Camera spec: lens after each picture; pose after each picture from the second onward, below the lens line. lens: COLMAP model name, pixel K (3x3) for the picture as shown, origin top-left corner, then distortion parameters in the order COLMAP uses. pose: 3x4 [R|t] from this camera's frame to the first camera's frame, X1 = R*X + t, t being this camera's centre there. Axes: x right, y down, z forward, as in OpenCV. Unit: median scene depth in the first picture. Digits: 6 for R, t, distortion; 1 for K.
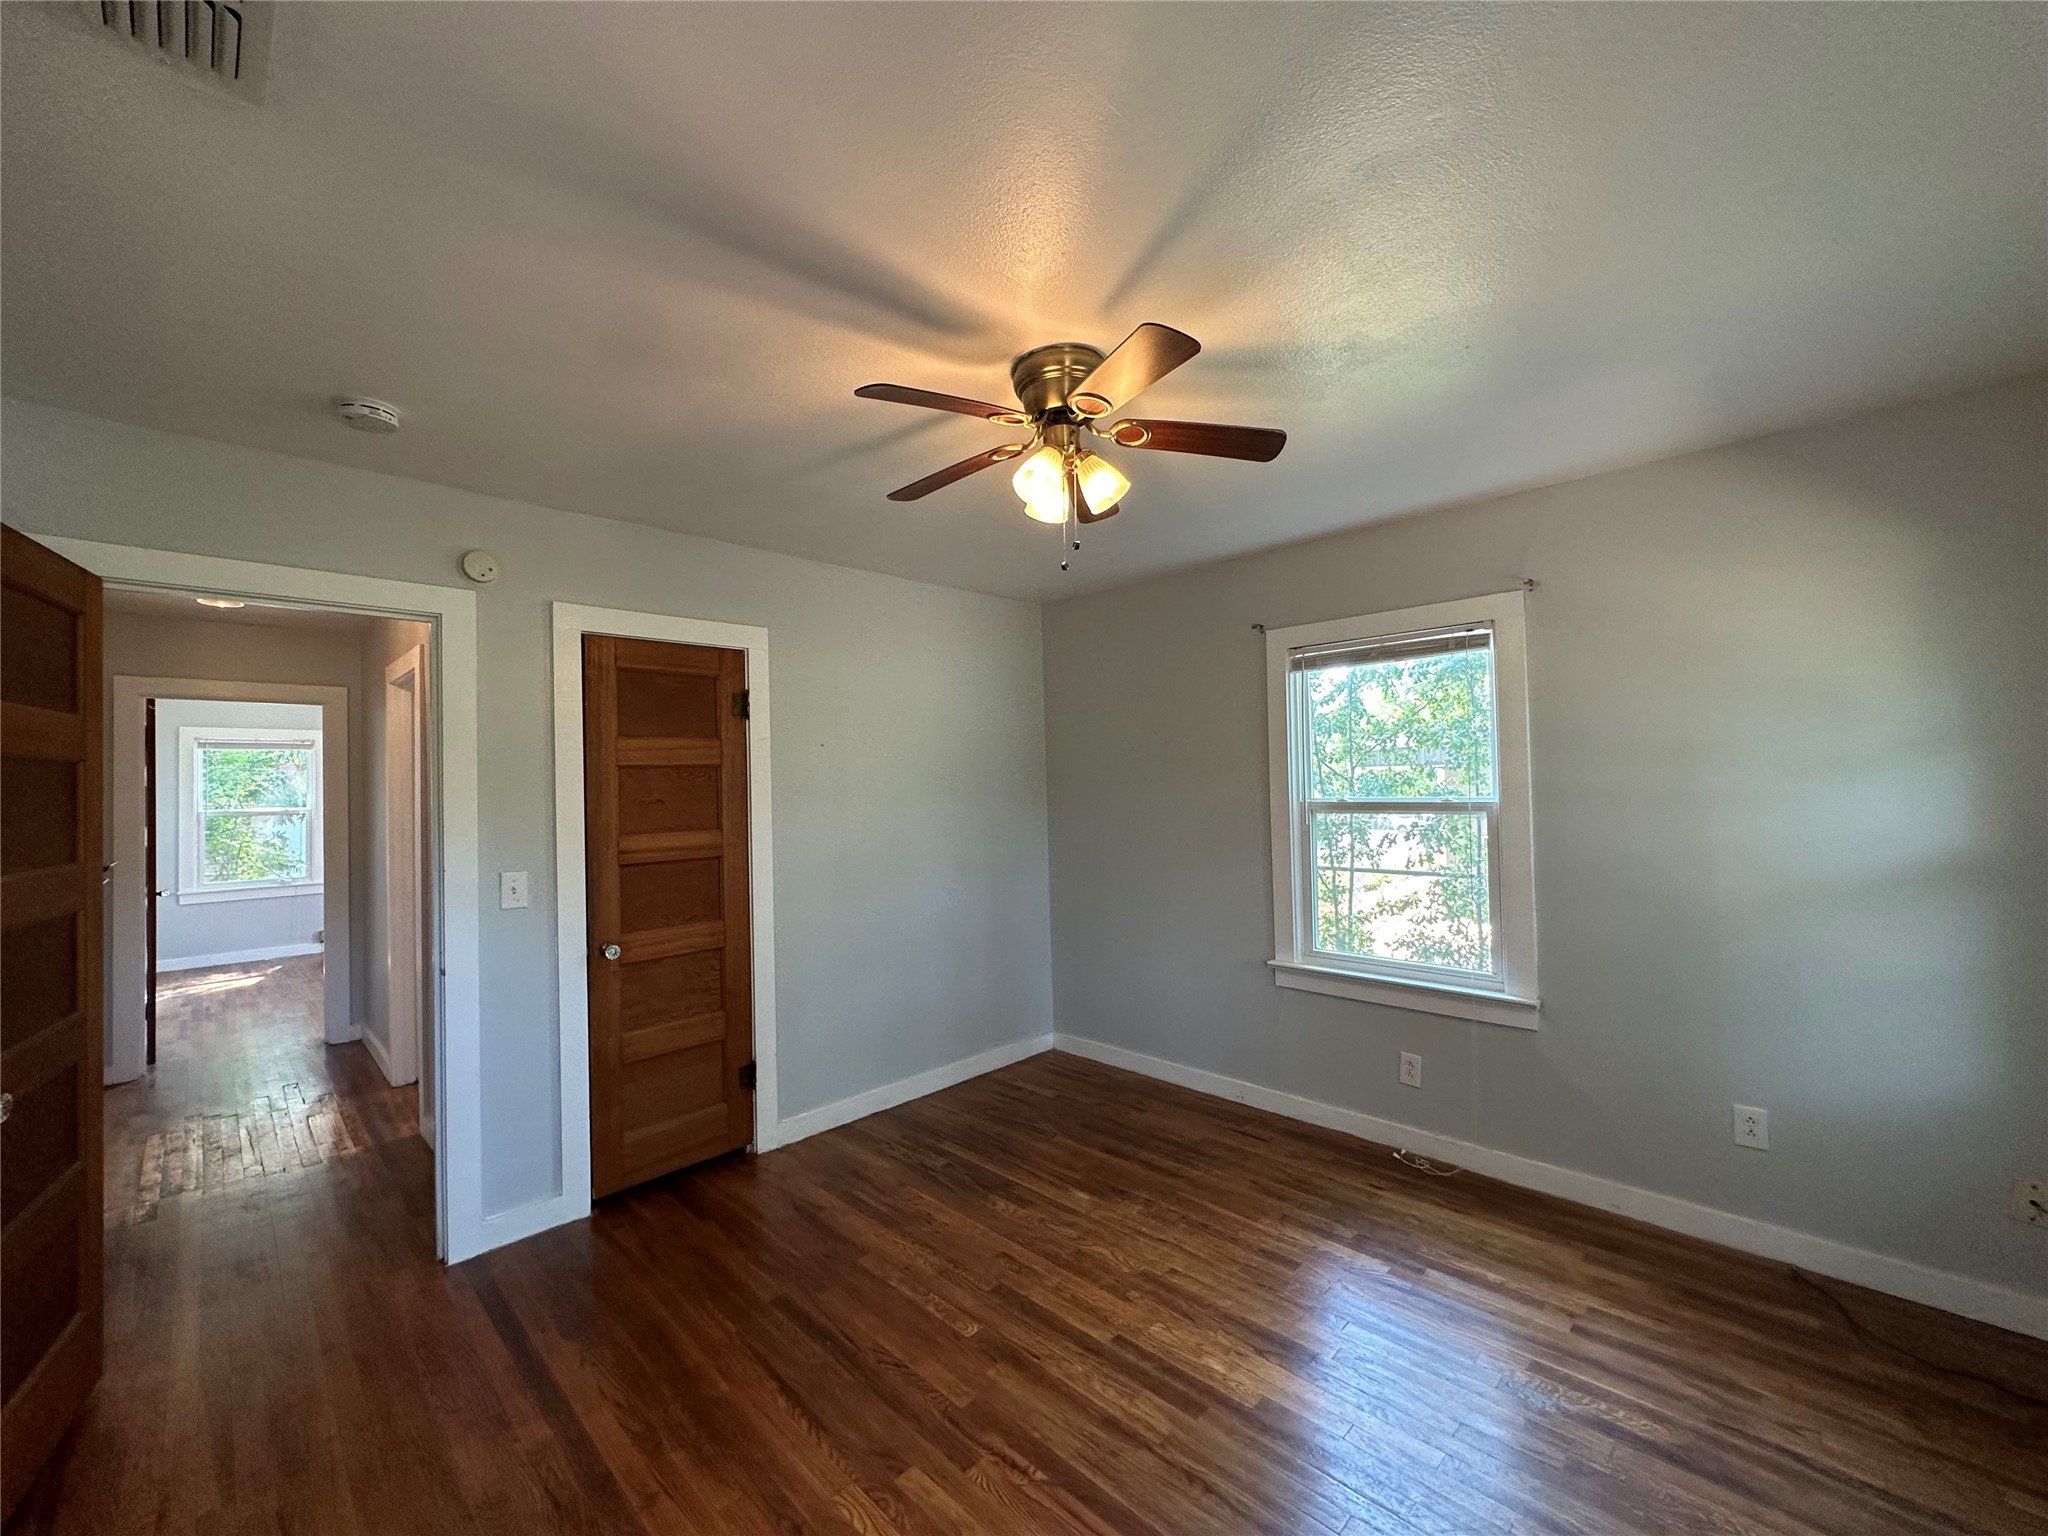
lens RADIAL K [[819.2, 0, 1021.9], [0, 819.2, 770.2], [0, 0, 1]] dist [-0.002308, -0.000353]
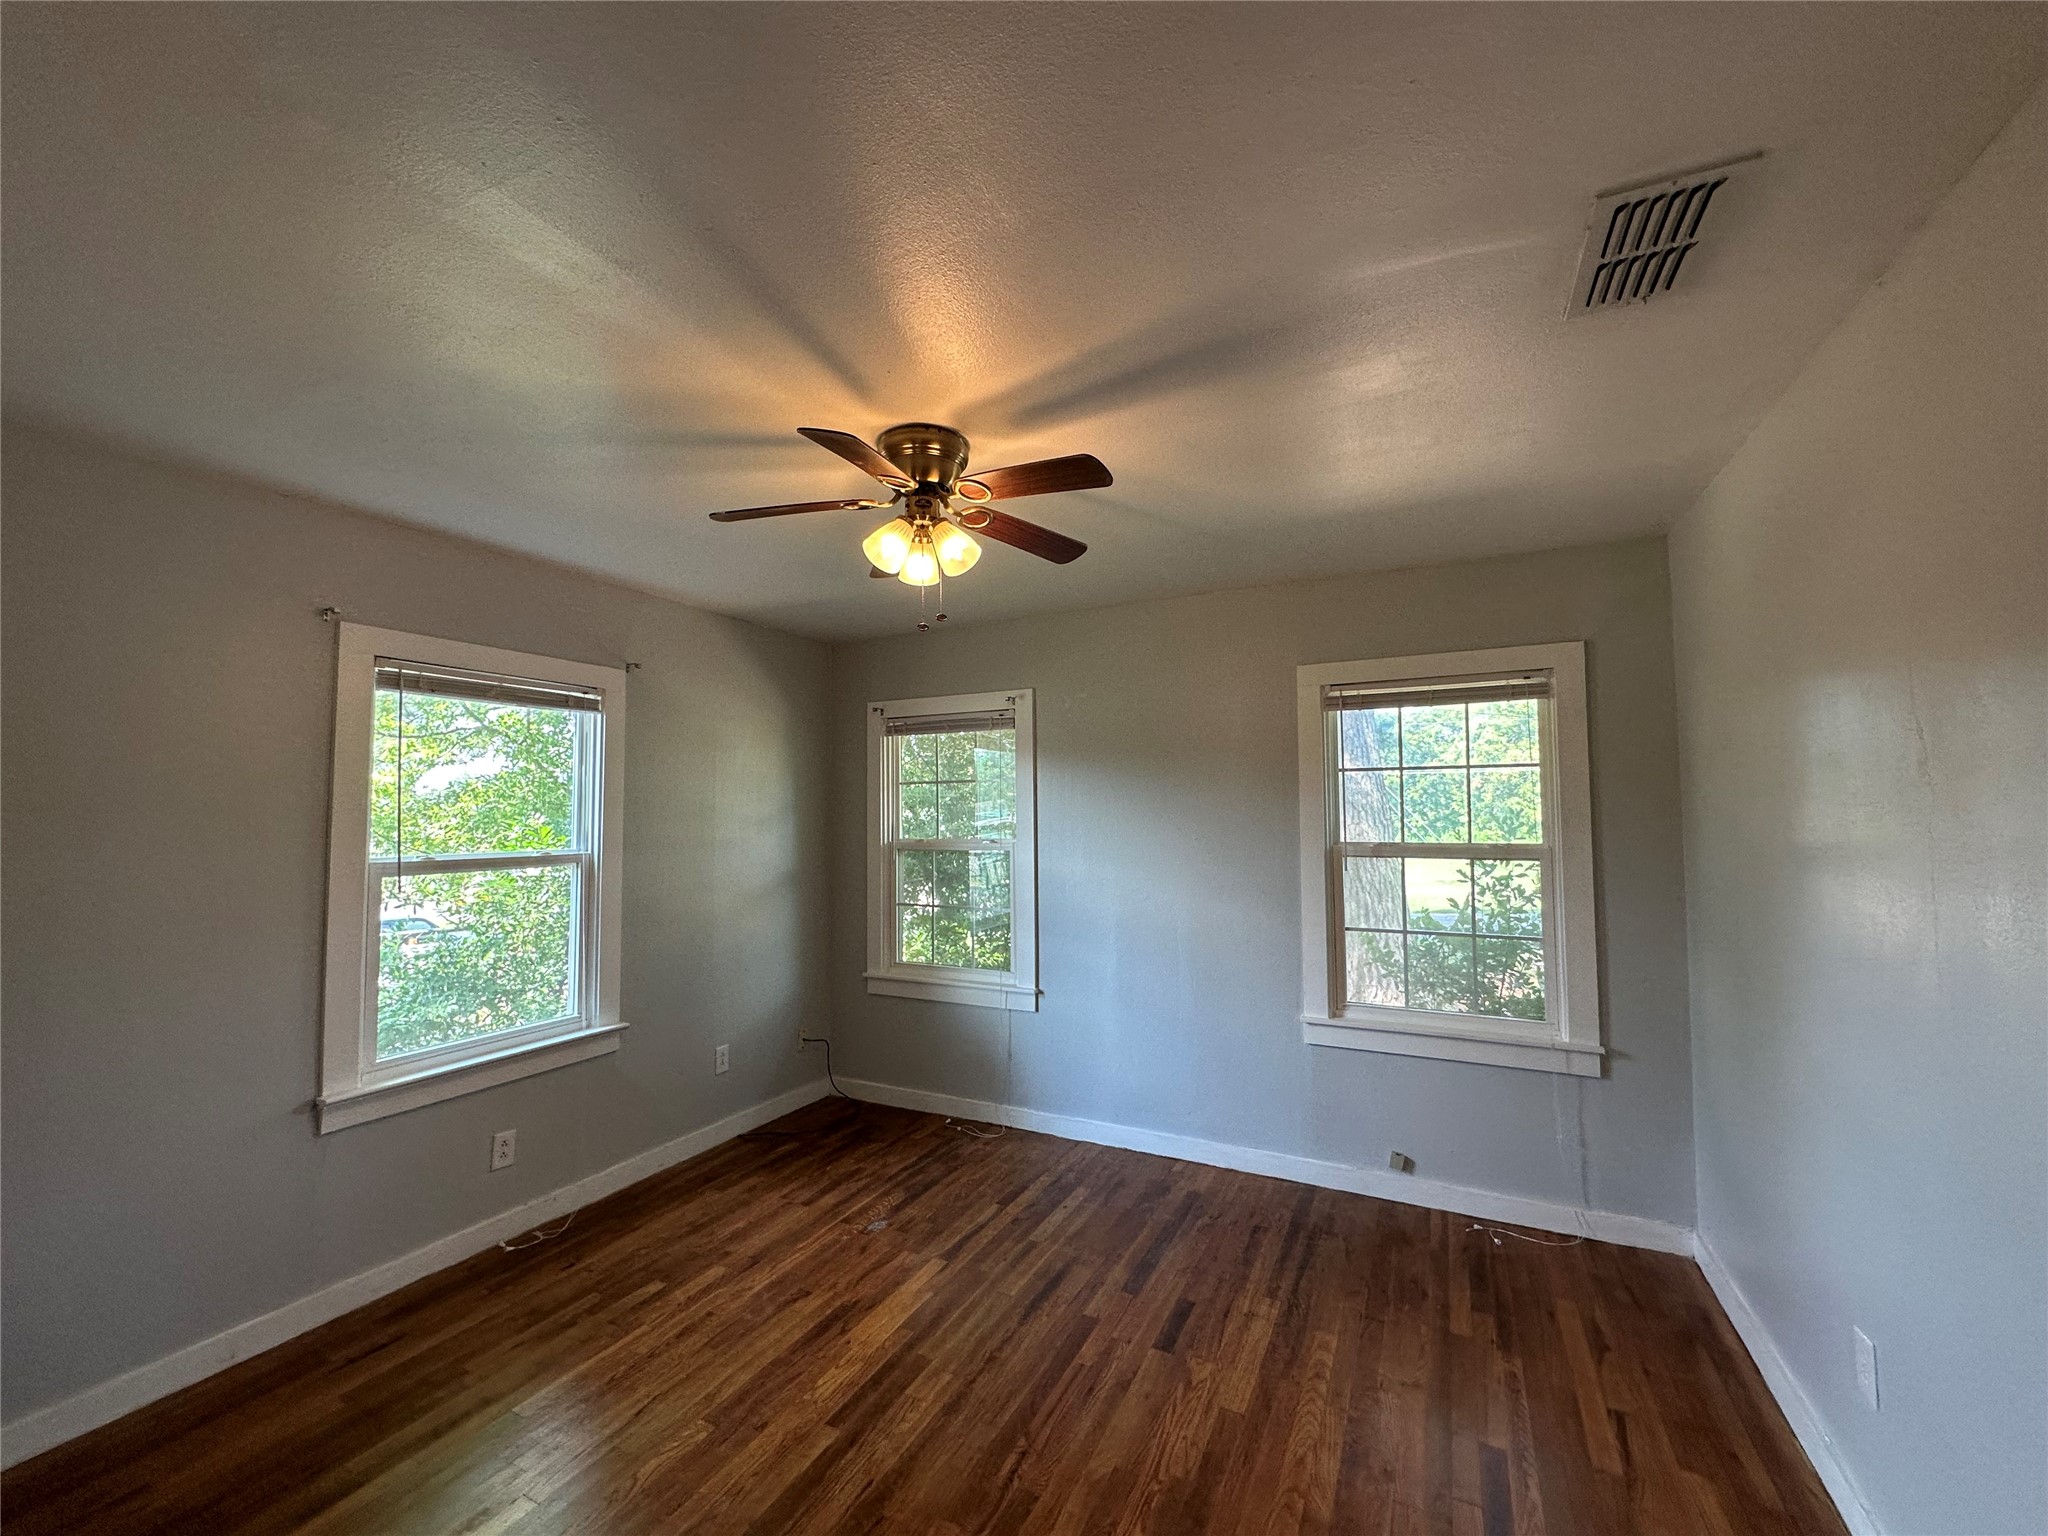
lens RADIAL K [[819.2, 0, 1021.9], [0, 819.2, 770.2], [0, 0, 1]] dist [-0.002308, -0.000353]
pose [[-0.310656, 0.073534, 0.947674, -0.807636], [-0.004889, 0.996866, -0.078954, 0.014965], [-0.950510, -0.029160, -0.309323, 0.991698]]
